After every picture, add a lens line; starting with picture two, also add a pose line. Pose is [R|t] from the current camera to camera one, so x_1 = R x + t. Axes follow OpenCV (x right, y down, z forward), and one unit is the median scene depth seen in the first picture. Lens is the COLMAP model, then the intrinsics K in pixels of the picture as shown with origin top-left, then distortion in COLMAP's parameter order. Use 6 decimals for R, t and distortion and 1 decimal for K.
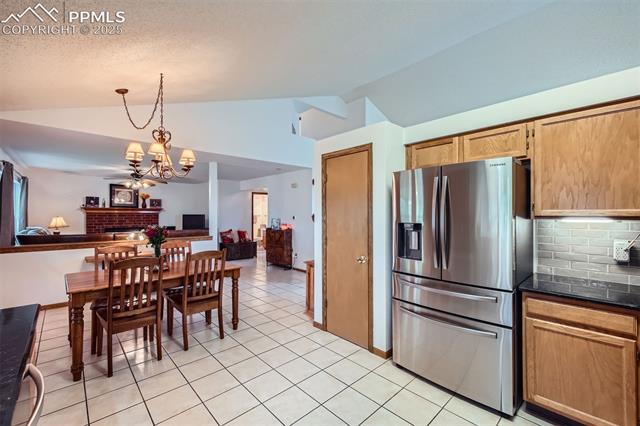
lens RADIAL K [[270.4, 0, 321.7], [0, 270.4, 214.4], [0, 0, 1]] dist [-0.000806, -0.000295]
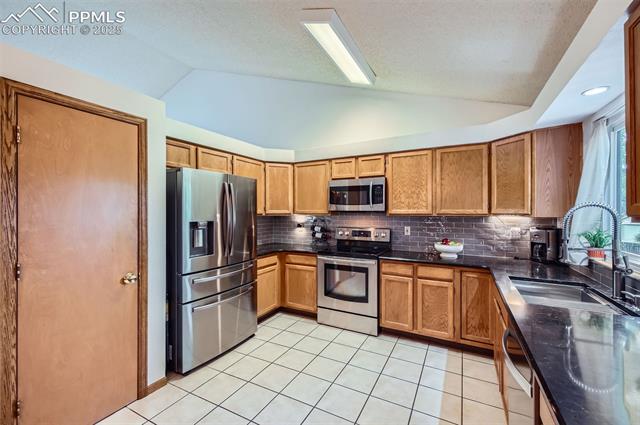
lens RADIAL K [[270.4, 0, 320.9], [0, 270.4, 212.6], [0, 0, 1]] dist [-0.000806, -0.000295]
pose [[-0.324688, -0.004477, 0.945810, -0.688448], [-0.005715, 0.999980, 0.002771, -0.008126], [-0.945804, -0.004506, -0.324707, 0.782169]]
